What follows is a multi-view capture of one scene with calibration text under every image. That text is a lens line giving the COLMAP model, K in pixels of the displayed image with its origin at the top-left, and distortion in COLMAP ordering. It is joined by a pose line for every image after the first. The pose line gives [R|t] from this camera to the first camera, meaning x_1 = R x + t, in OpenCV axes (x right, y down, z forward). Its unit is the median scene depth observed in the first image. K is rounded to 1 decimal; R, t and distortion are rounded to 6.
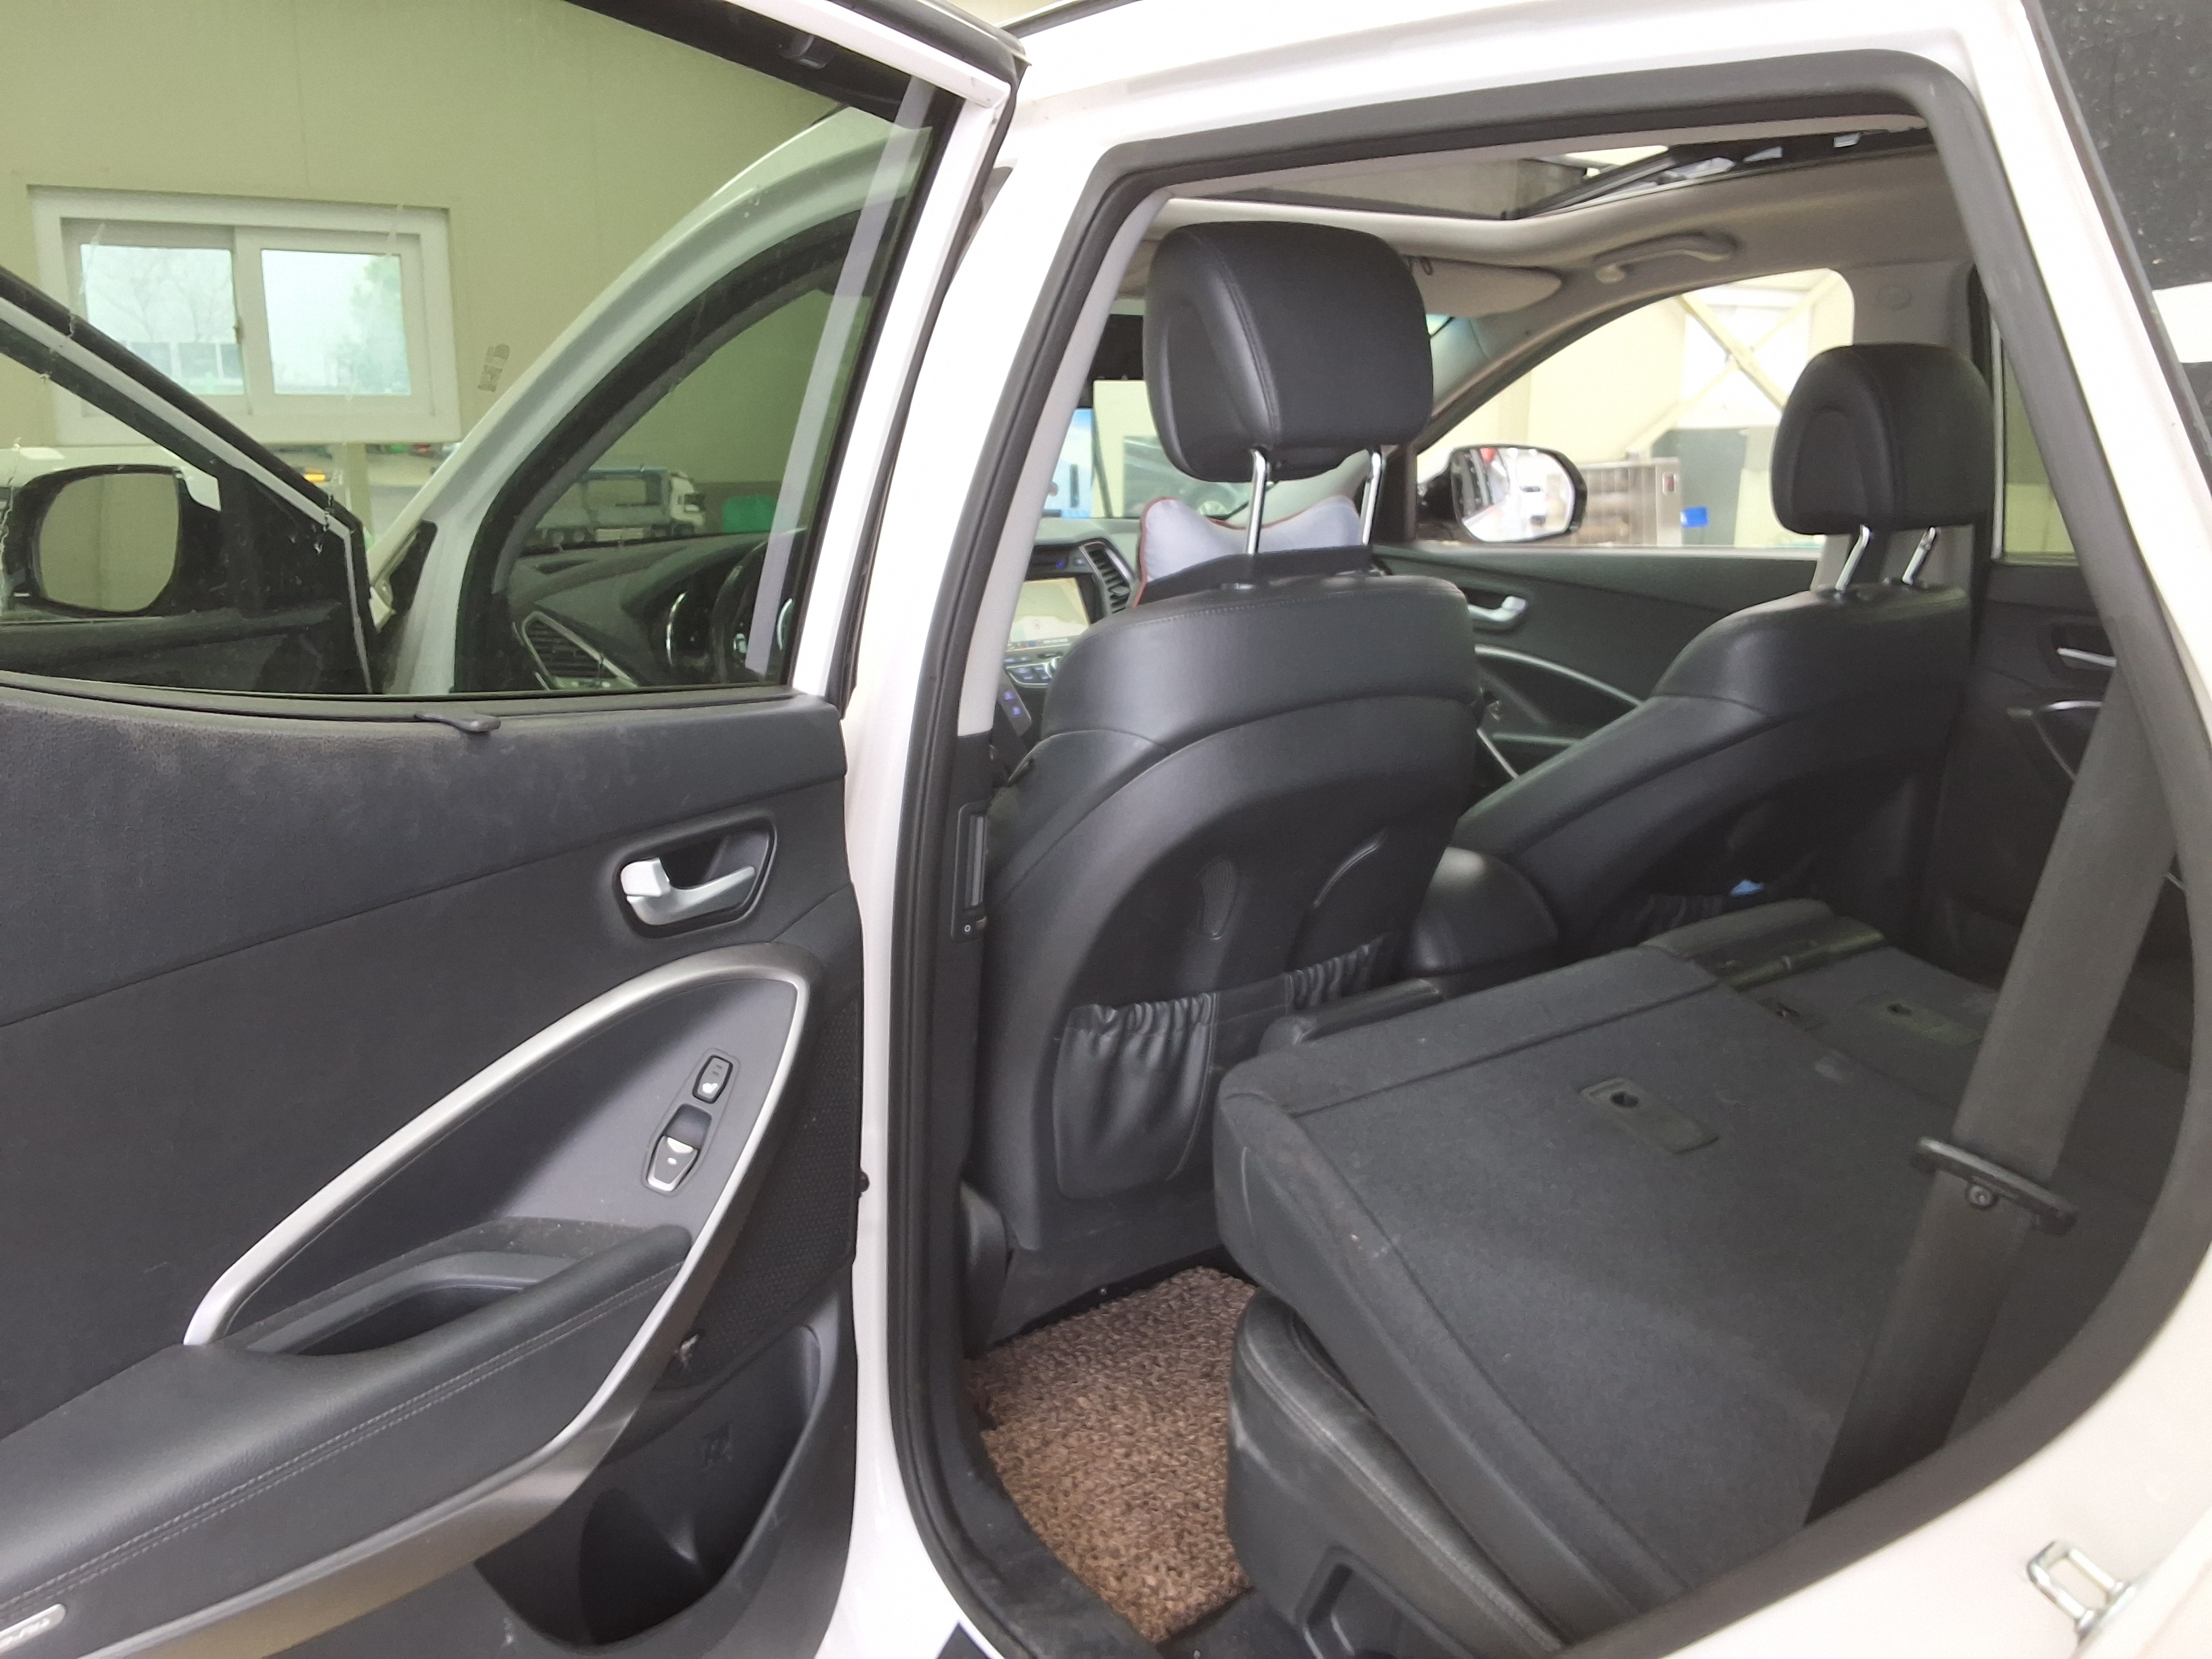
lens RADIAL K [[1743.3, 0, 1106.0], [0, 1743.3, 829.5], [0, 0, 1]] dist [0.048567, -0.083807]
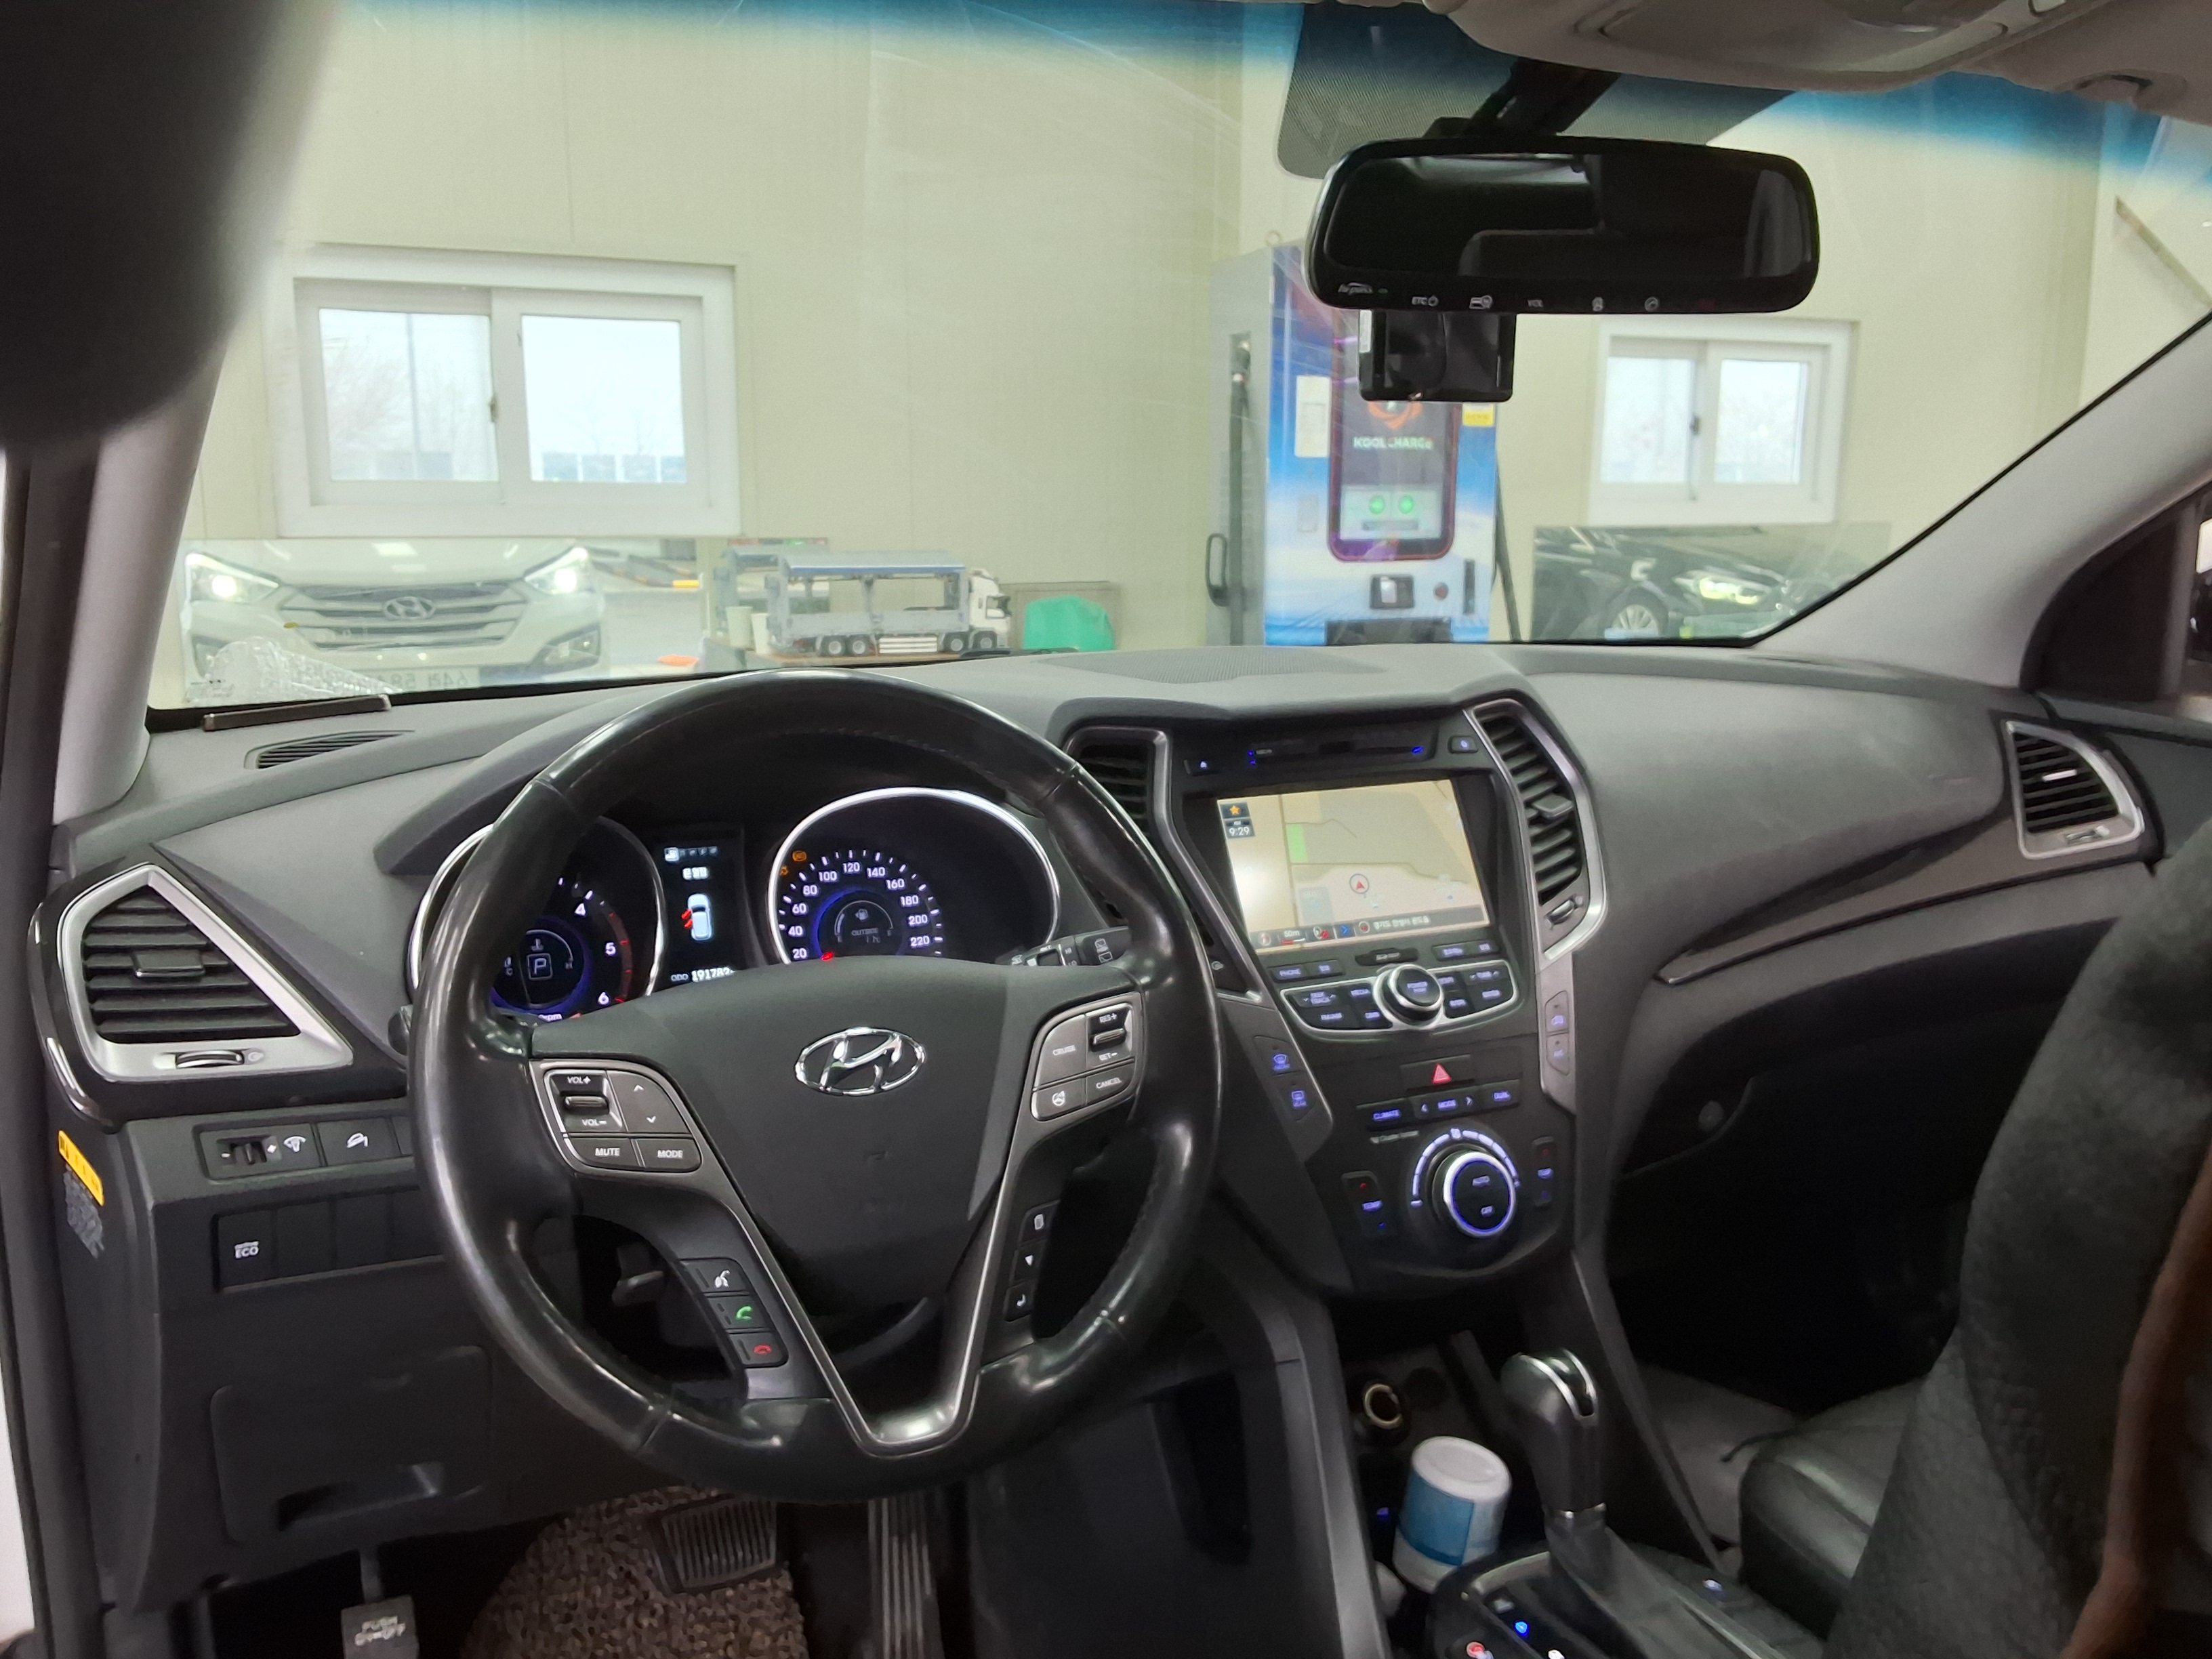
lens RADIAL K [[1792.4, 0, 1106.0], [0, 1792.4, 829.5], [0, 0, 1]] dist [0.012321, 0.000371]
pose [[0.976345, 0.032140, -0.213818, -0.002201], [-0.045074, 0.997419, -0.055894, -0.041591], [0.211470, 0.064210, 0.975273, 0.216639]]
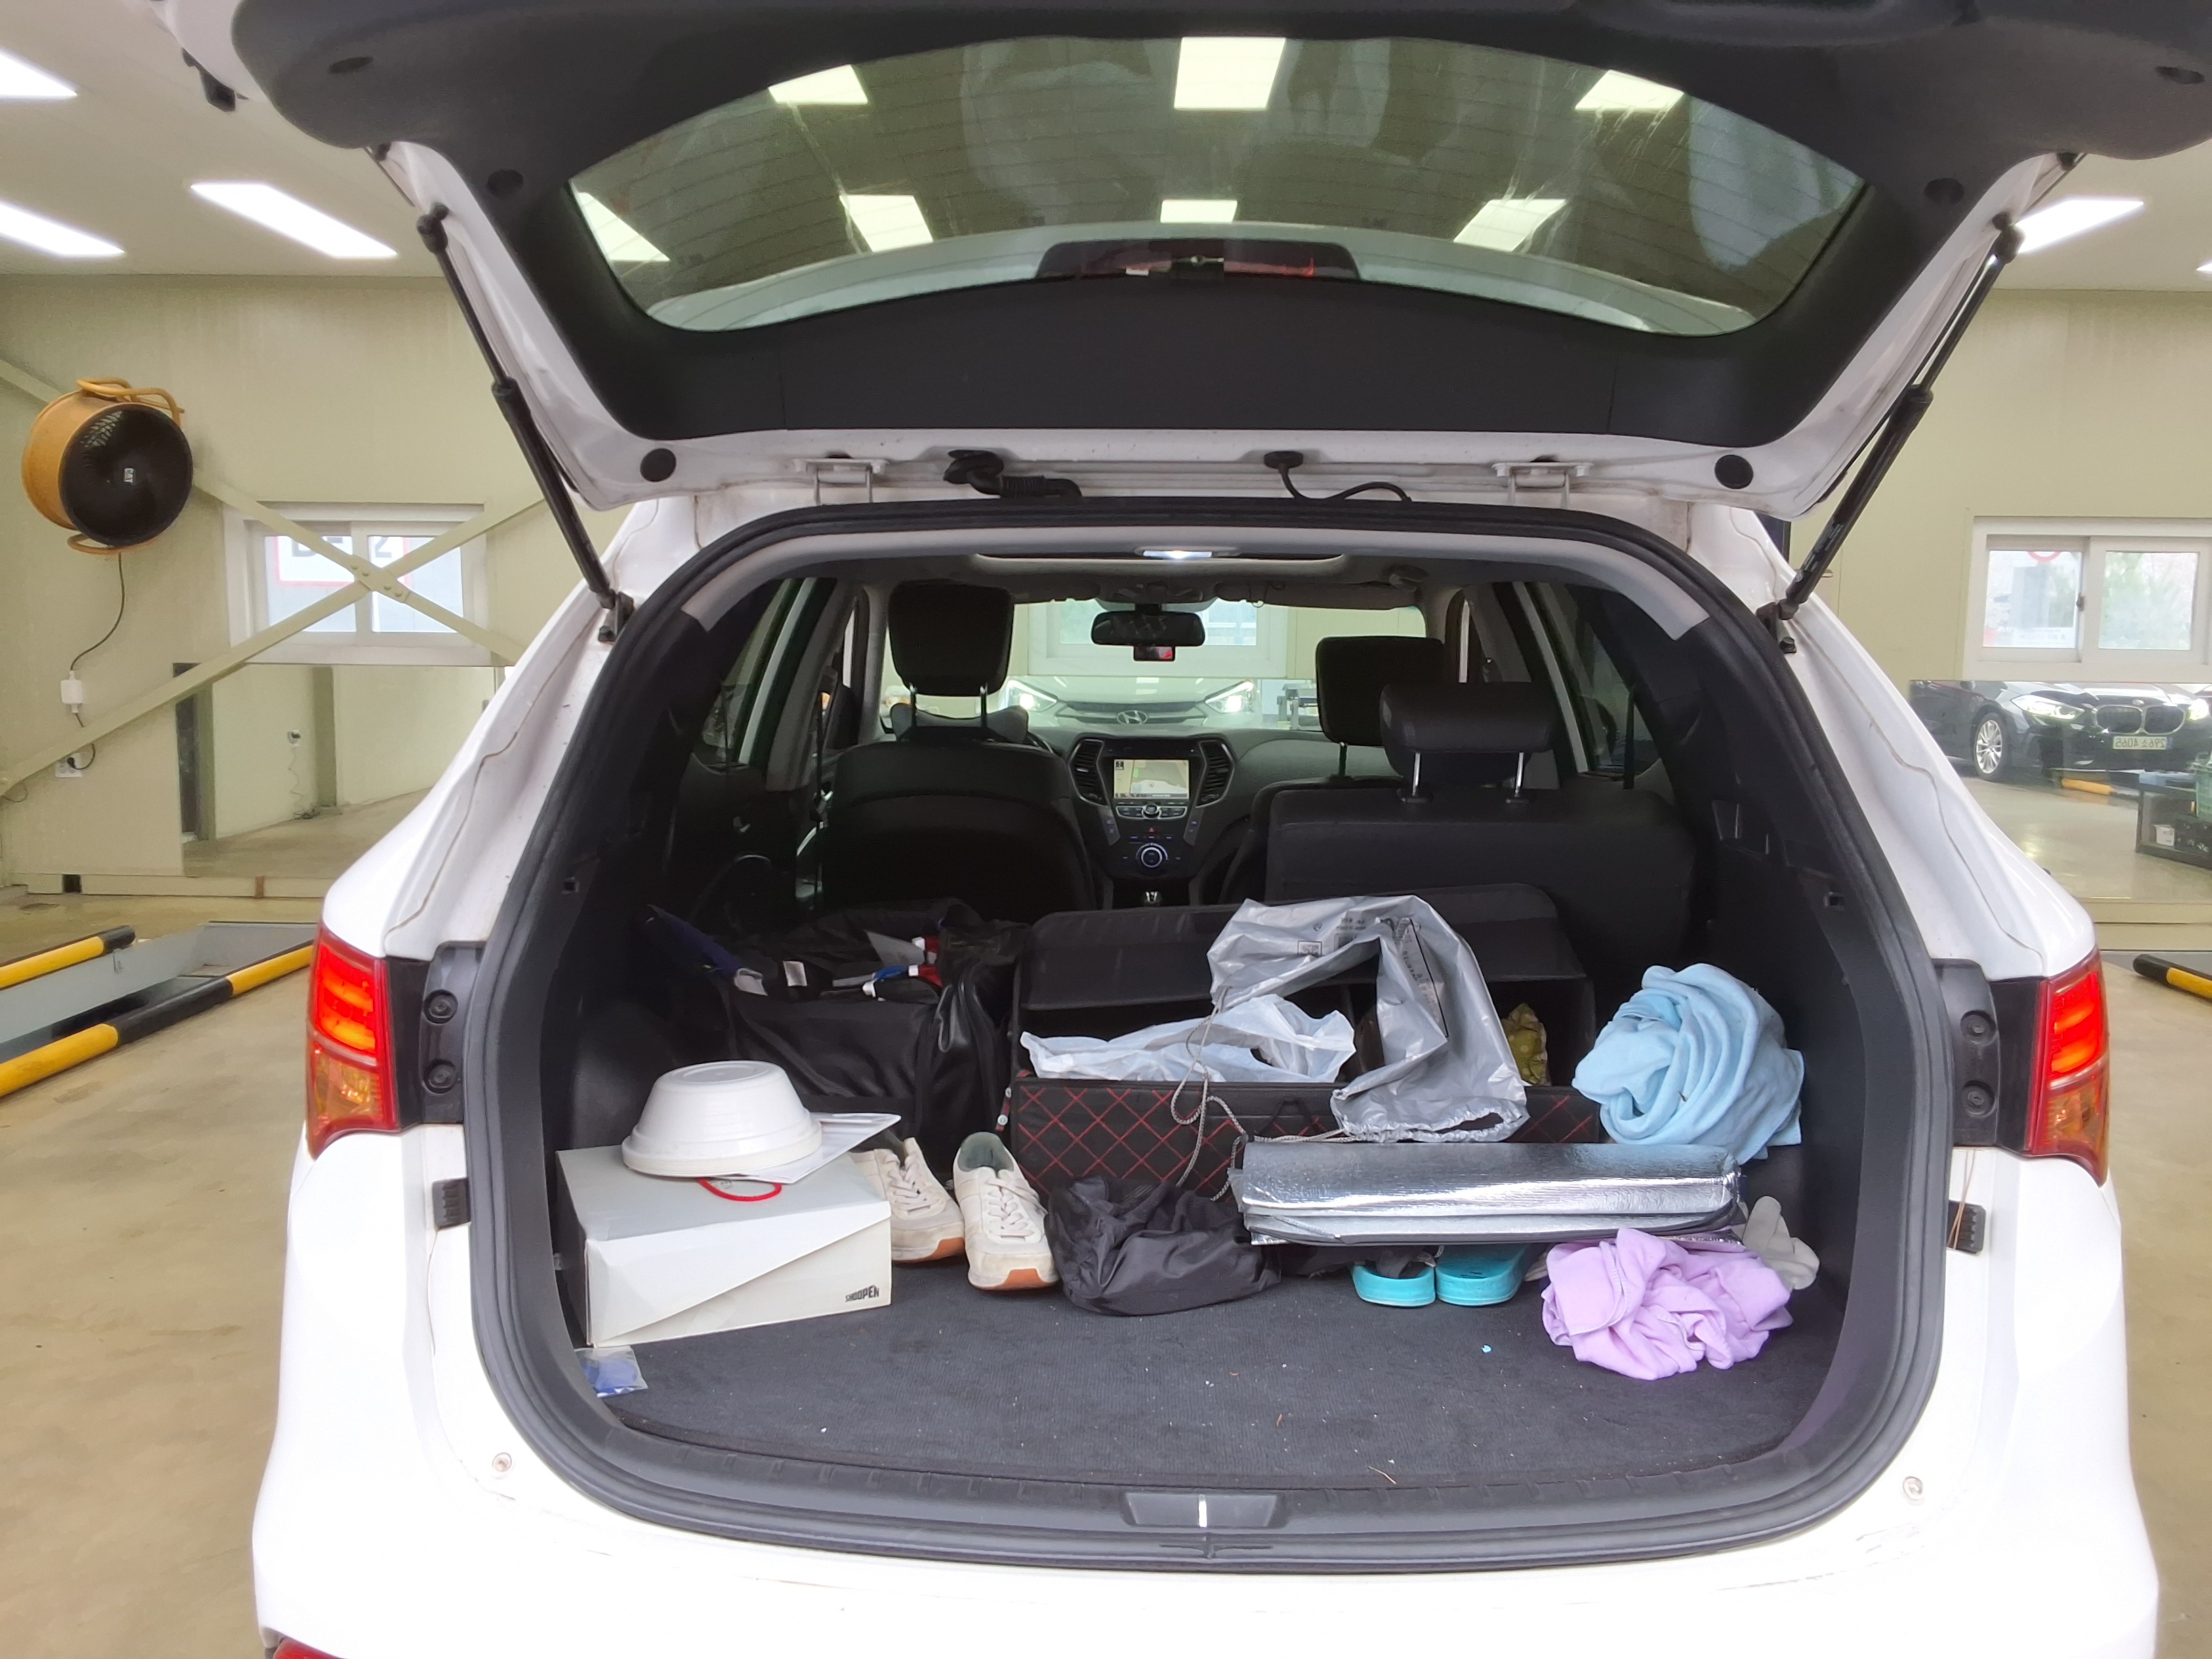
lens RADIAL K [[1743.3, 0, 1106.0], [0, 1743.3, 829.5], [0, 0, 1]] dist [0.048567, -0.083807]
pose [[0.784312, 0.074218, -0.615911, 0.393834], [-0.155331, 0.984687, -0.079146, 0.026964], [0.600606, 0.157745, 0.783830, -0.142562]]
